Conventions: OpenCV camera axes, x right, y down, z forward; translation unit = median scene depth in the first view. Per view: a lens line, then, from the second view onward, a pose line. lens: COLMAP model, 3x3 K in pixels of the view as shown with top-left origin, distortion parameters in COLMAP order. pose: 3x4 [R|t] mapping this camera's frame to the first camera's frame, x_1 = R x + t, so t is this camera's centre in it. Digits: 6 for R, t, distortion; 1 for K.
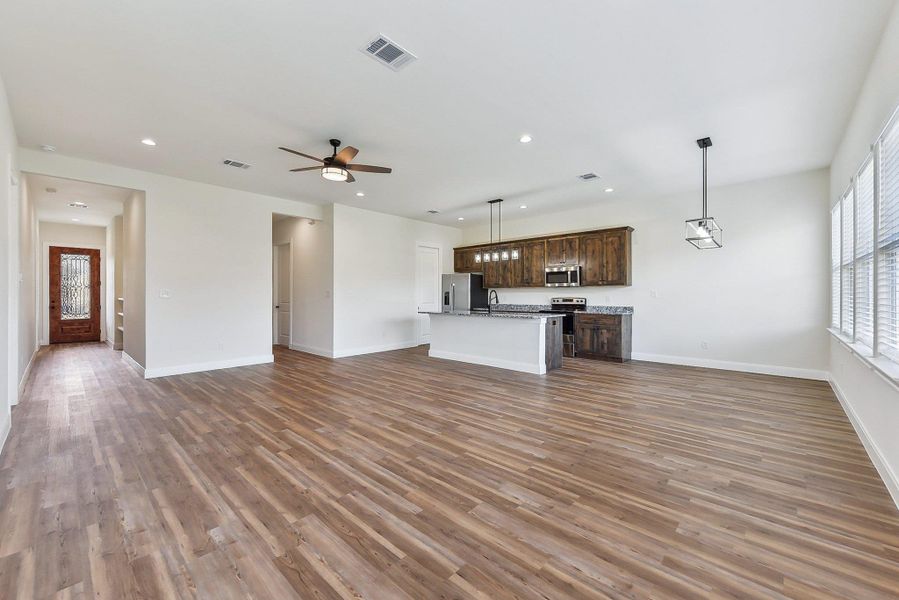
lens RADIAL K [[362.8, 0, 445.6], [0, 362.8, 295.7], [0, 0, 1]] dist [0.010525, 0.000156]
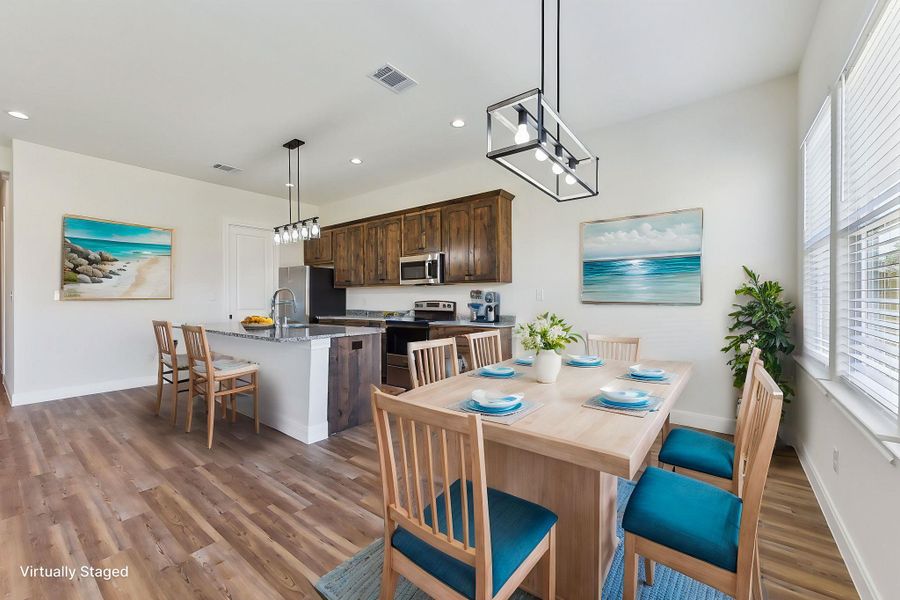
lens RADIAL K [[358.5, 0, 450.0], [0, 358.5, 300.0], [0, 0, 1]] dist [-0.001812, -0.000208]
pose [[0.995373, -0.001382, 0.096080, 0.338418], [0.000865, 0.999985, 0.005418, 0.000106], [-0.096086, -0.005309, 0.995359, 0.364871]]
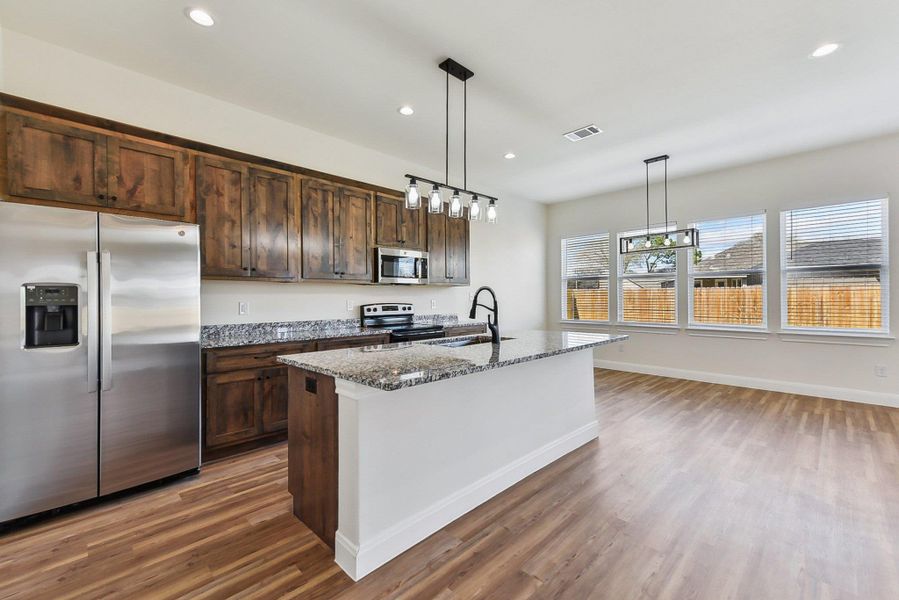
lens RADIAL K [[376.4, 0, 450.7], [0, 376.4, 302.9], [0, 0, 1]] dist [0.001995, 0.000255]
pose [[0.039634, -0.012541, 0.999136, -0.289567], [0.007704, 0.999895, 0.012245, -0.002267], [-0.999185, 0.007212, 0.039726, 0.981324]]
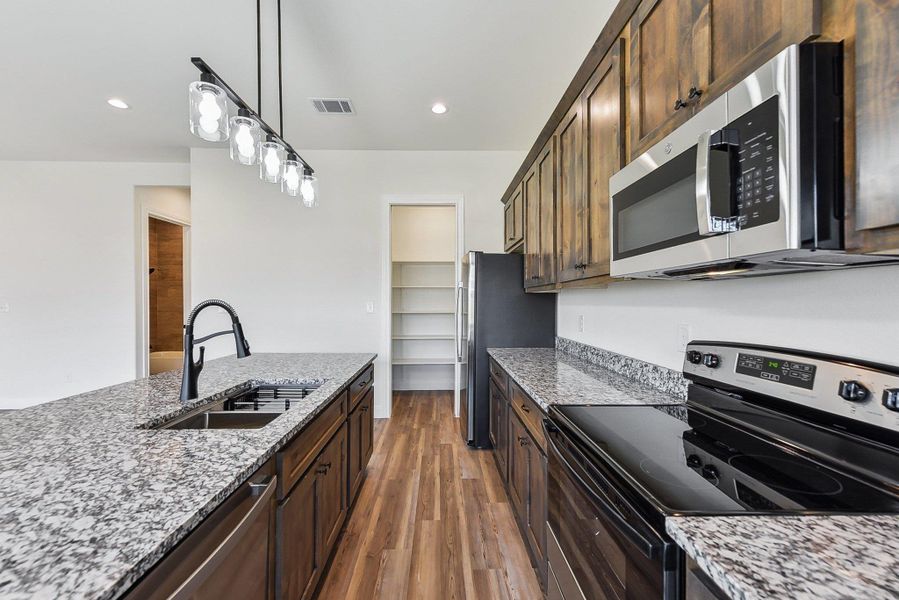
lens RADIAL K [[358.1, 0, 449.5], [0, 358.1, 300.0], [0, 0, 1]] dist [-0.001812, -0.000208]
pose [[0.702561, -0.001111, -0.711623, 0.386748], [-0.002274, 0.999990, -0.003806, -0.014466], [0.711620, 0.004292, 0.702552, 0.909050]]
